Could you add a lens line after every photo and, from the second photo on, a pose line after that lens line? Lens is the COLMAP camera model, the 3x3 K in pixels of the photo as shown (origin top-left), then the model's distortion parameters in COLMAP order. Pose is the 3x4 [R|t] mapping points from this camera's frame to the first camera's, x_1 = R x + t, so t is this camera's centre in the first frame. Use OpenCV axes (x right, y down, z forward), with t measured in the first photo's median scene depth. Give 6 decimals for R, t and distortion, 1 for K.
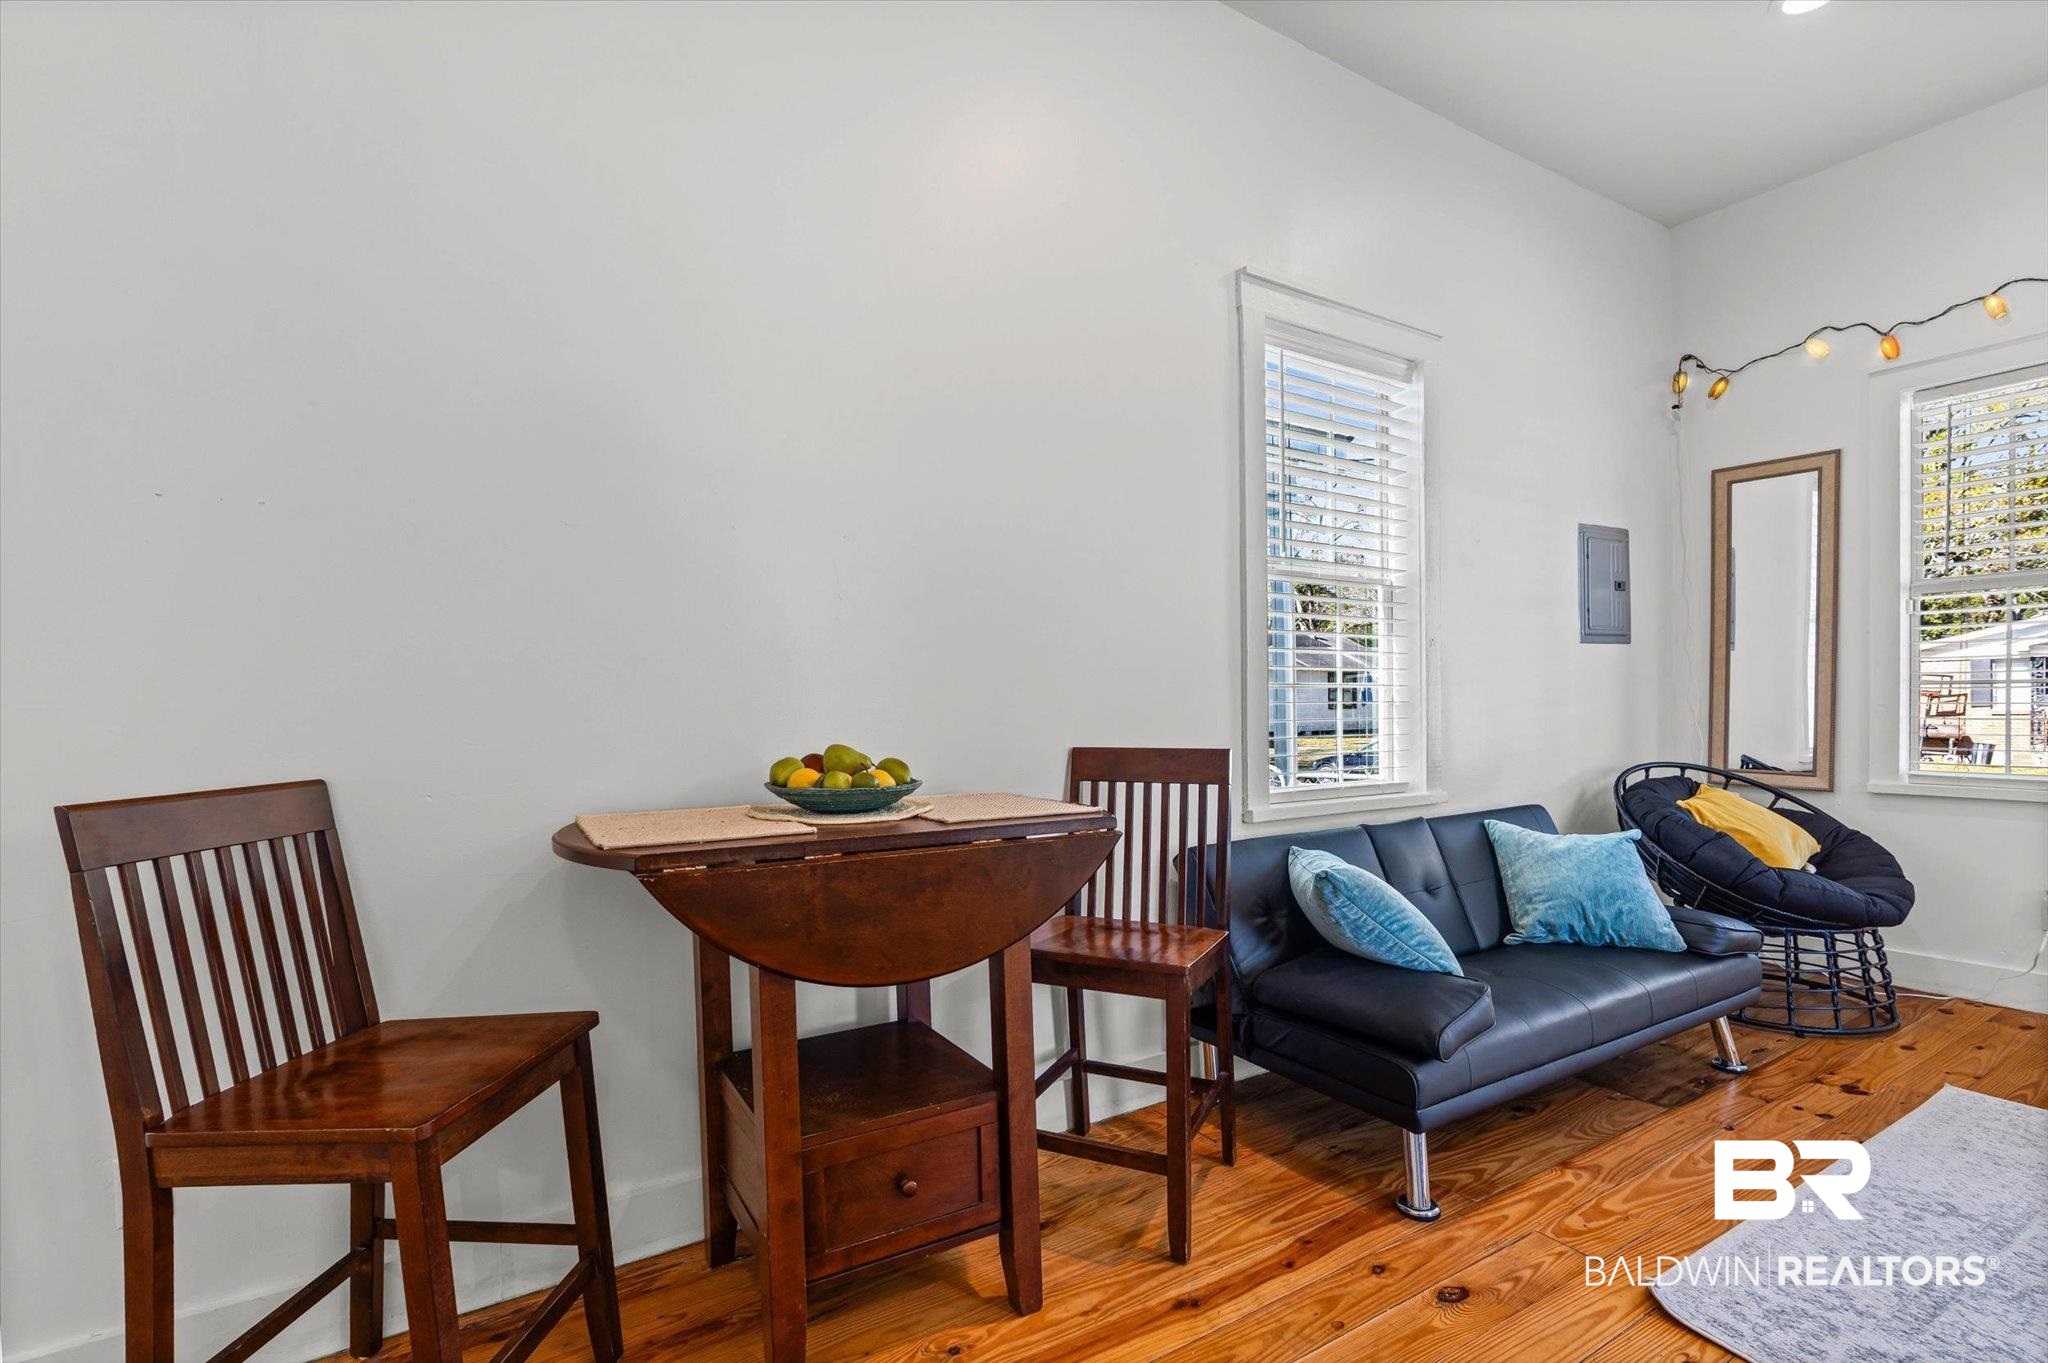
lens RADIAL K [[947.4, 0, 1006.7], [0, 947.4, 698.4], [0, 0, 1]] dist [-0.011061, 0.003707]
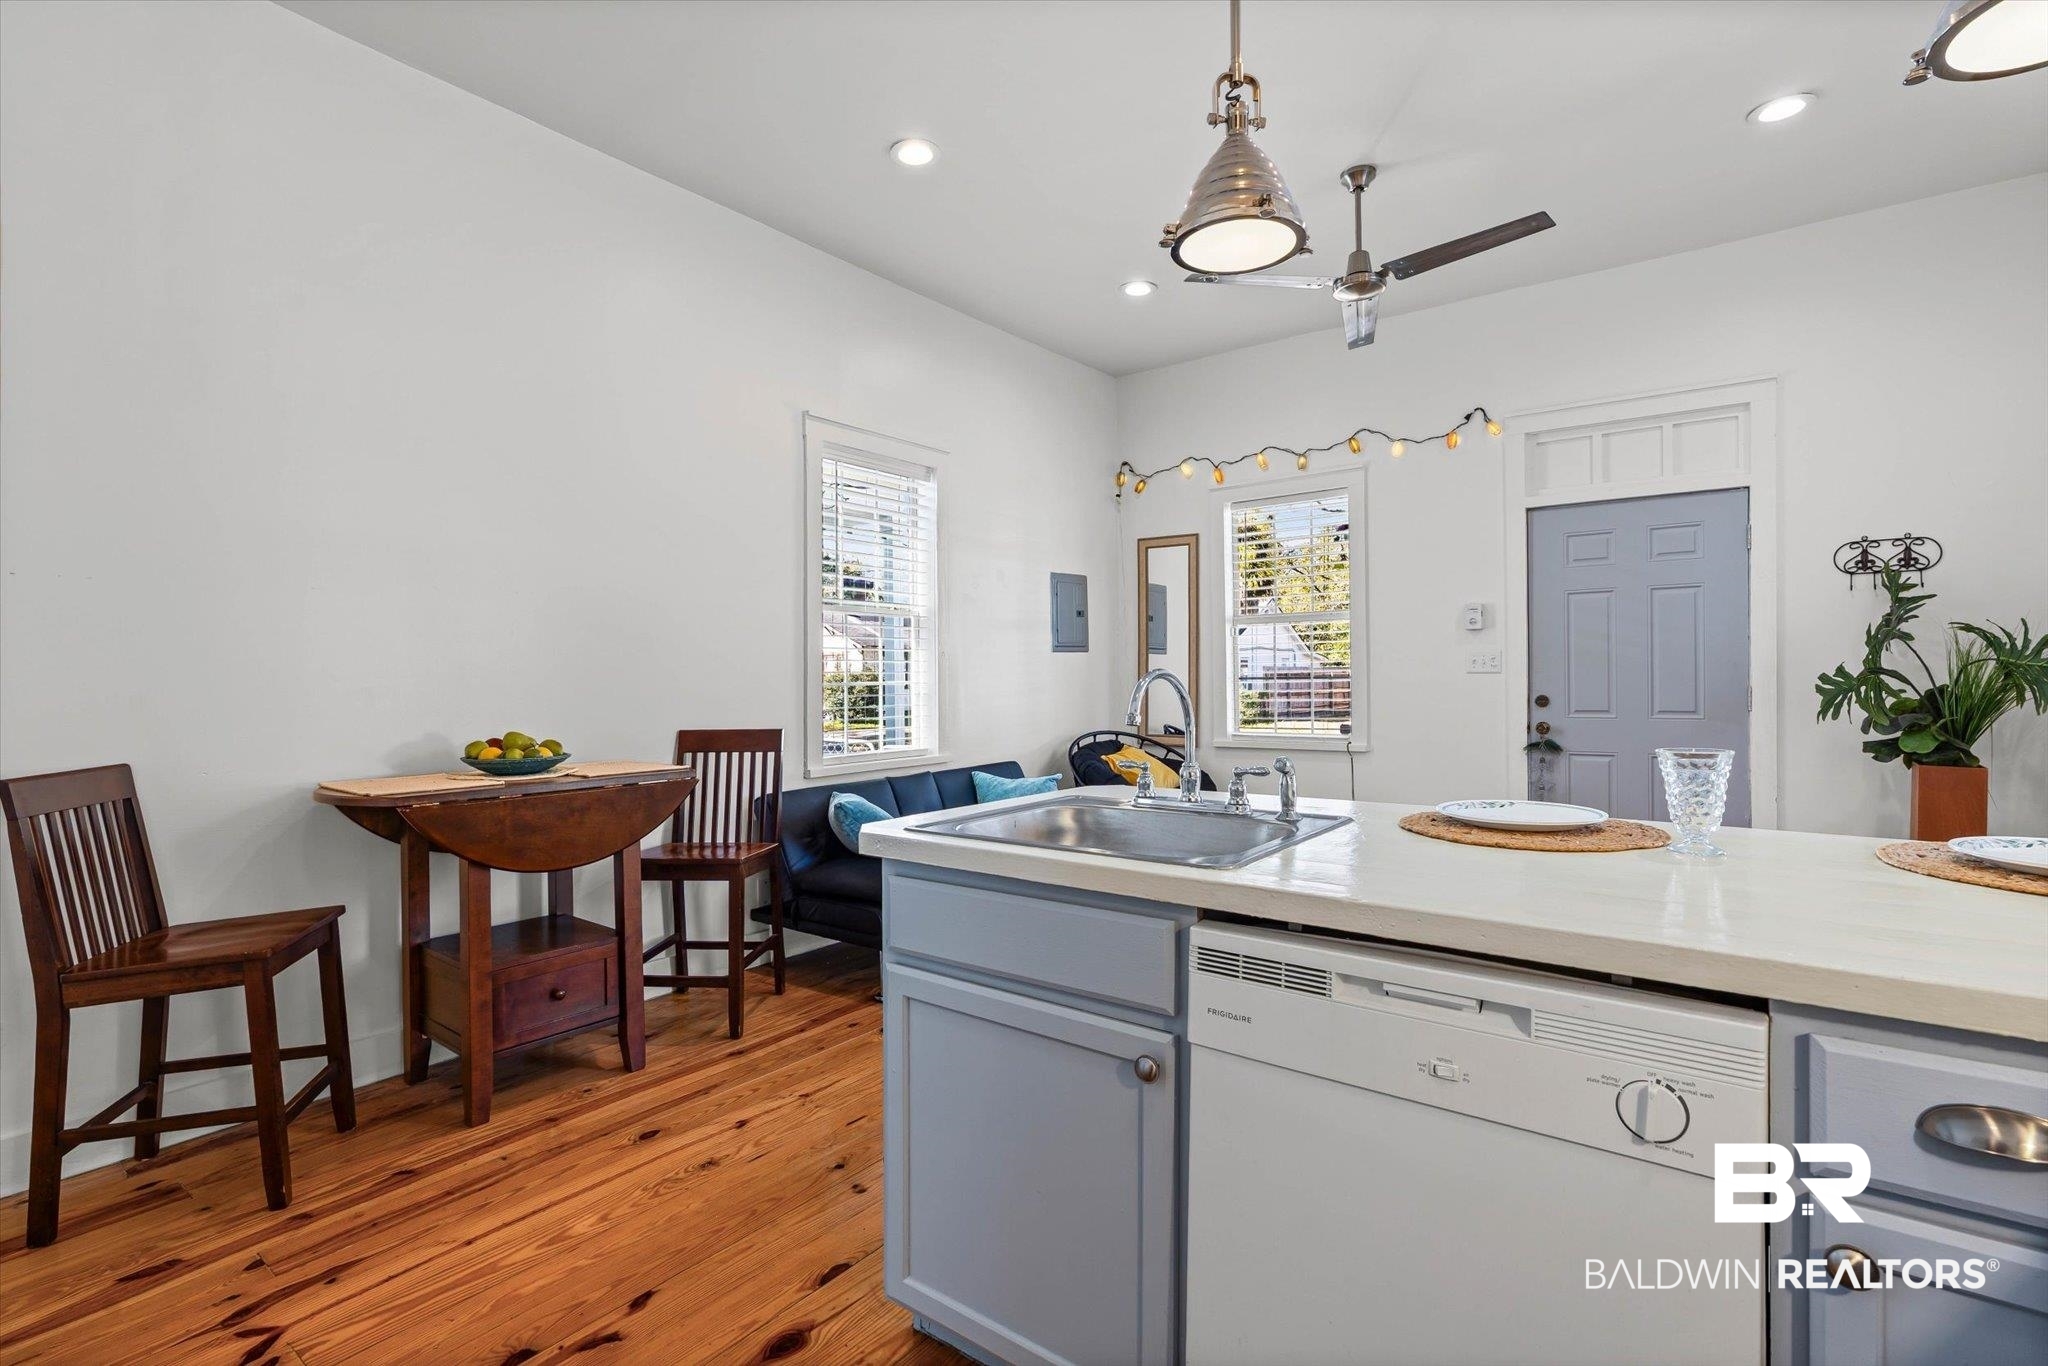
lens RADIAL K [[947.4, 0, 1023.5], [0, 947.4, 636.1], [0, 0, 1]] dist [-0.011061, 0.003707]
pose [[0.931606, 0.014229, 0.363191, 0.032068], [0.000888, 0.999141, -0.041421, -0.034877], [-0.363468, 0.038911, 0.930794, -0.606644]]
